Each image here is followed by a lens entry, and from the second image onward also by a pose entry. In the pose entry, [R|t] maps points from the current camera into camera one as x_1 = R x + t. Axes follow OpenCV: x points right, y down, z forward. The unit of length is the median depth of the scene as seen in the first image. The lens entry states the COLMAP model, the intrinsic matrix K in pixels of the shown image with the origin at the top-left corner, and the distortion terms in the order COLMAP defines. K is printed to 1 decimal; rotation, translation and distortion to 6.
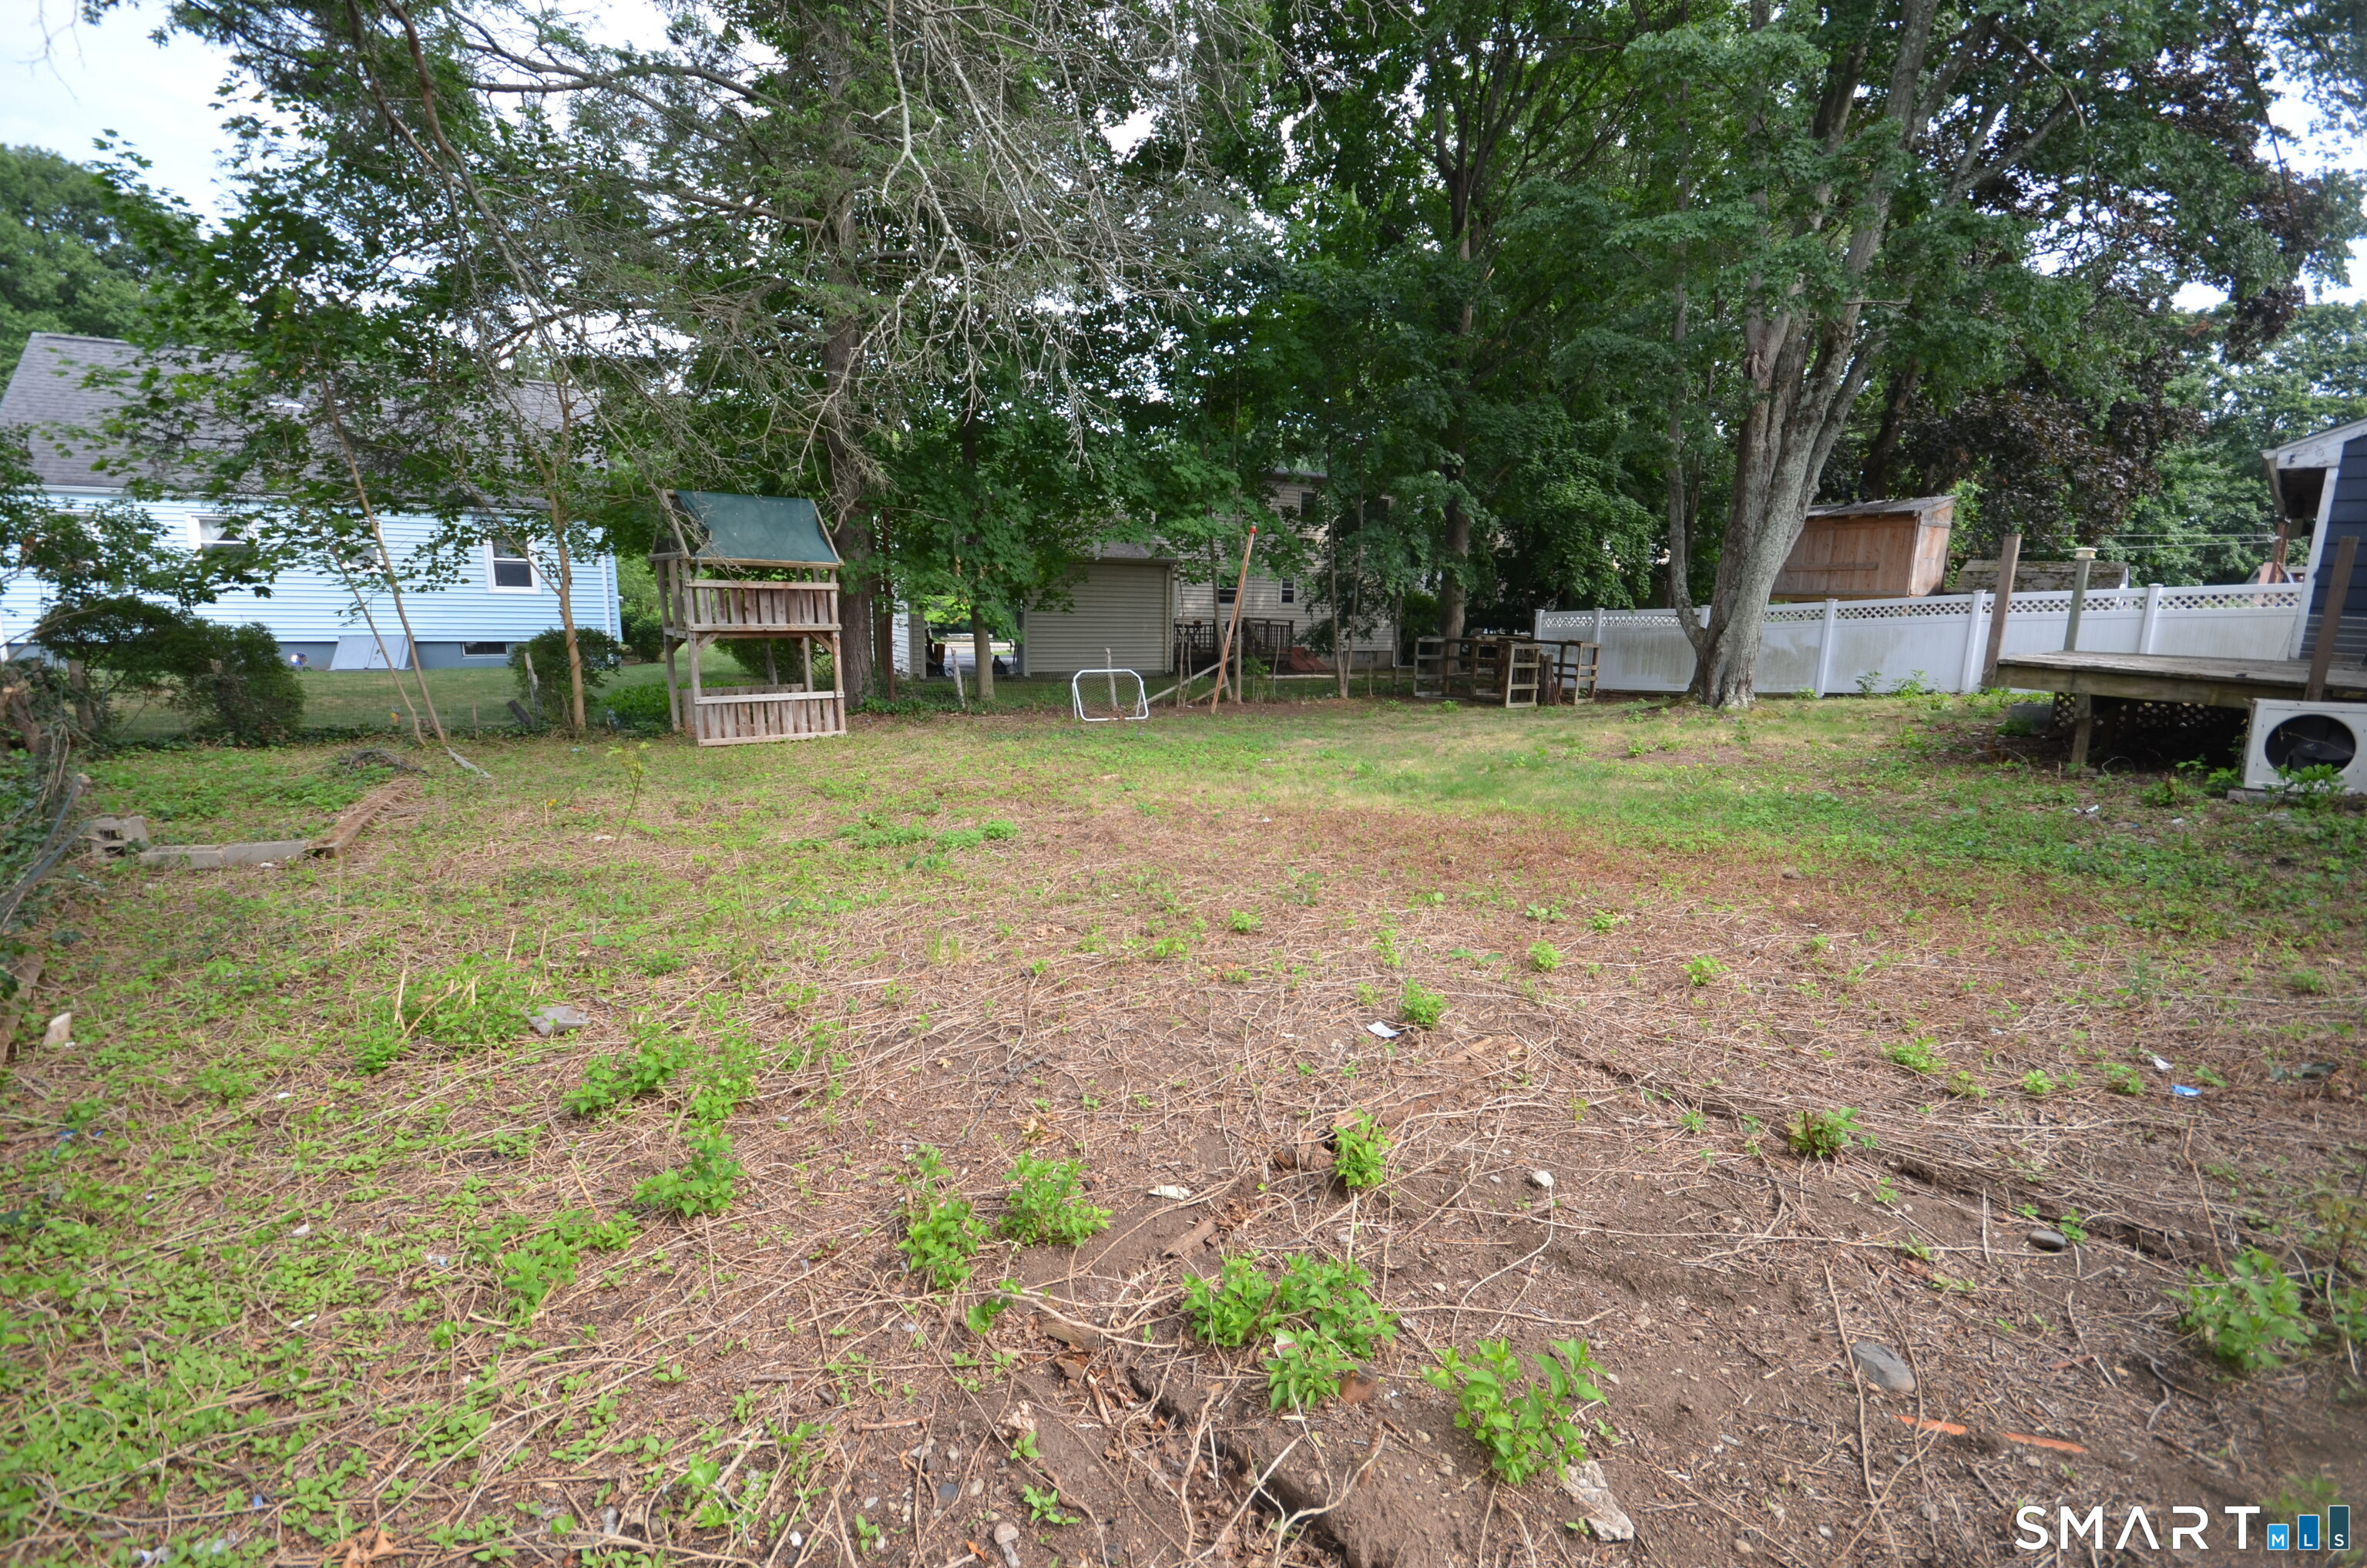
lens RADIAL K [[1025.7, 0, 1204.0], [0, 1025.7, 794.4], [0, 0, 1]] dist [-0.011367, -0.000394]
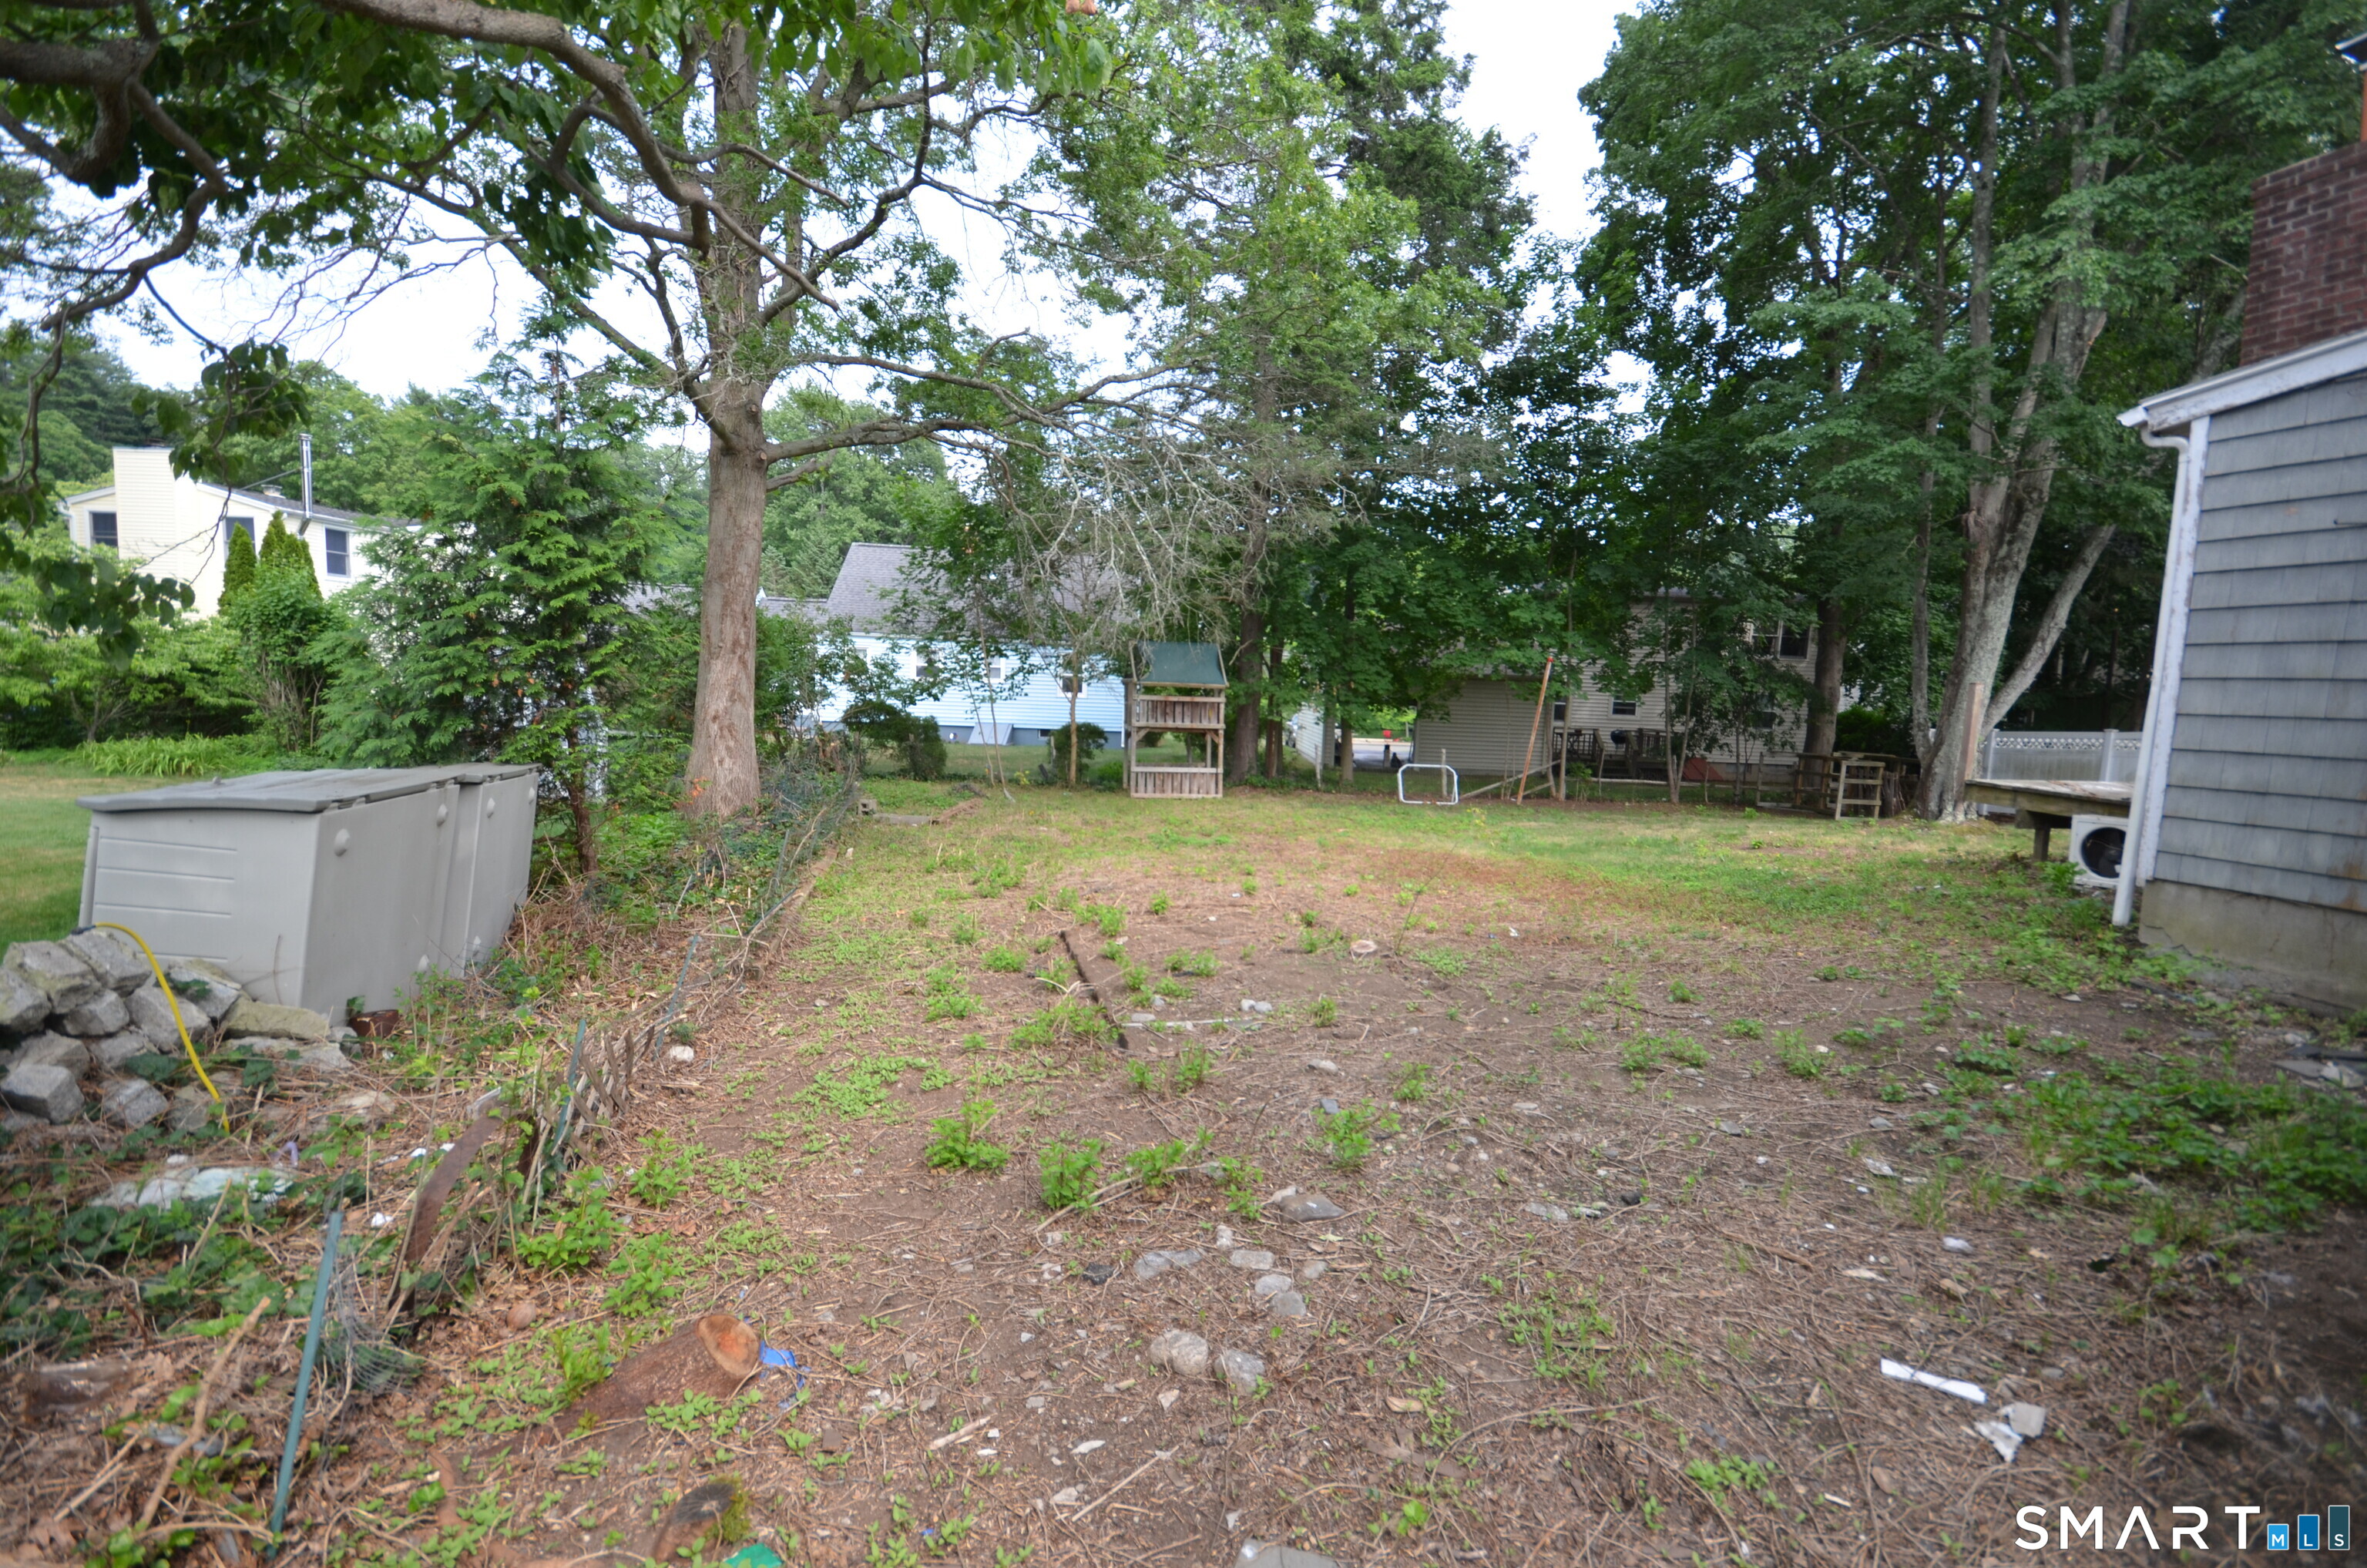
lens RADIAL K [[1025.7, 0, 1204.0], [0, 1025.7, 794.4], [0, 0, 1]] dist [-0.011367, -0.000394]
pose [[0.880871, 0.058951, -0.469670, 0.356655], [-0.104240, 0.992016, -0.070988, 0.049866], [0.461736, 0.111489, 0.879983, -0.363925]]
